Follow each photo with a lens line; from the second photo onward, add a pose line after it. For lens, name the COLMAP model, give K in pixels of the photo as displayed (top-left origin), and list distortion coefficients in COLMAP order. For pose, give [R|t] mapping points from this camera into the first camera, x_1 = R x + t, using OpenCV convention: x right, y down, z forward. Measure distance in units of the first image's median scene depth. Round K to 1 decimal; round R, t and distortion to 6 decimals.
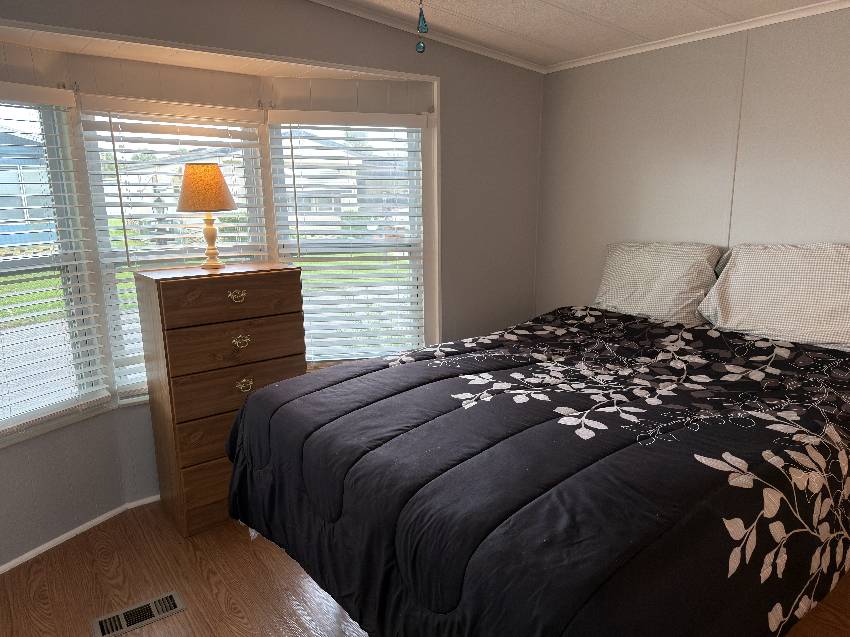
lens RADIAL K [[591.7, 0, 430.0], [0, 591.7, 321.3], [0, 0, 1]] dist [0.088466, -0.136014]
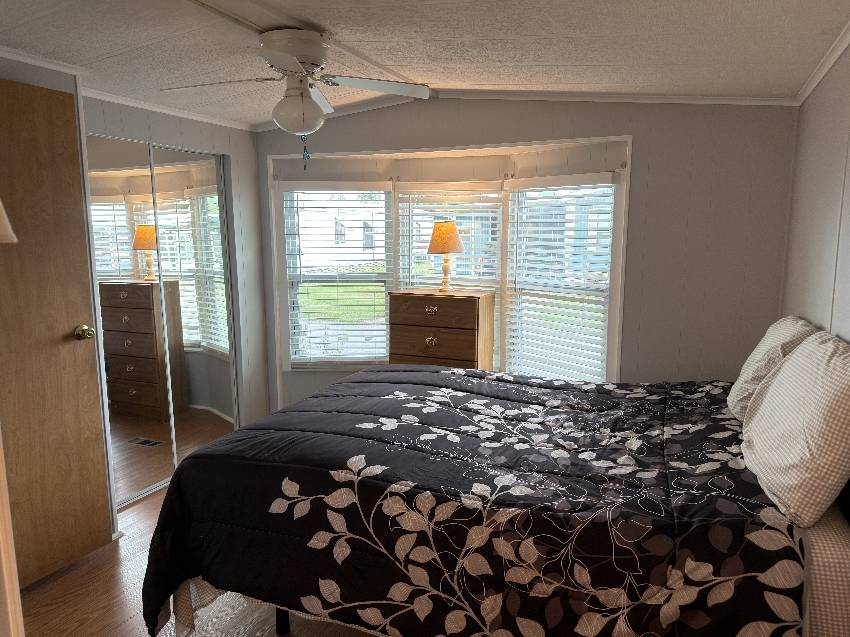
lens RADIAL K [[591.7, 0, 430.0], [0, 591.7, 321.3], [0, 0, 1]] dist [0.088466, -0.136014]
pose [[0.477362, 0.140669, -0.867374, 0.924768], [-0.188853, 0.980460, 0.055073, -0.093026], [0.858172, 0.137517, 0.494600, 0.262007]]
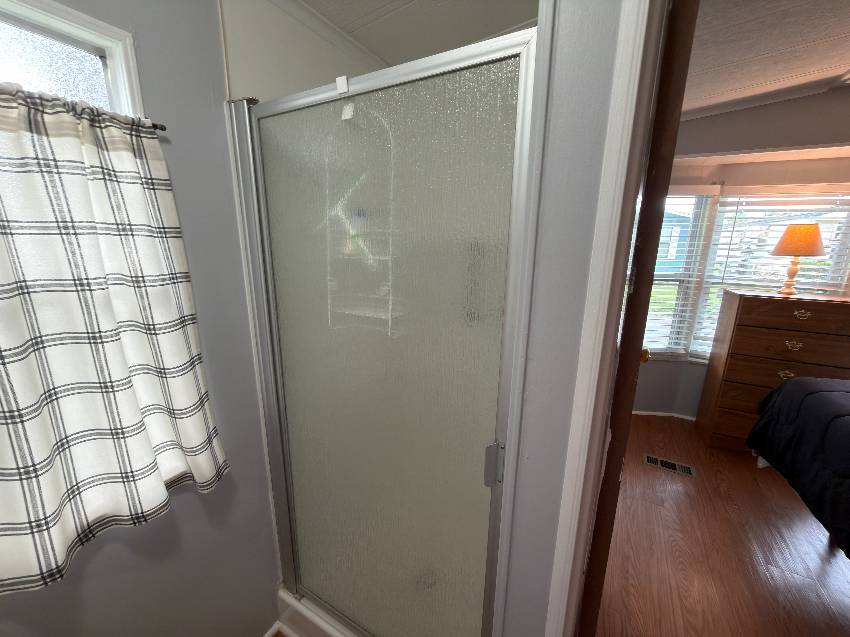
lens RADIAL K [[338.8, 0, 425.0], [0, 338.8, 318.5], [0, 0, 1]] dist [-0.002587, -0.000387]
pose [[0.400511, 0.228394, -0.887371, 0.042274], [-0.206952, 0.965960, 0.155215, 0.028425], [0.892615, 0.121478, 0.434144, -0.181339]]
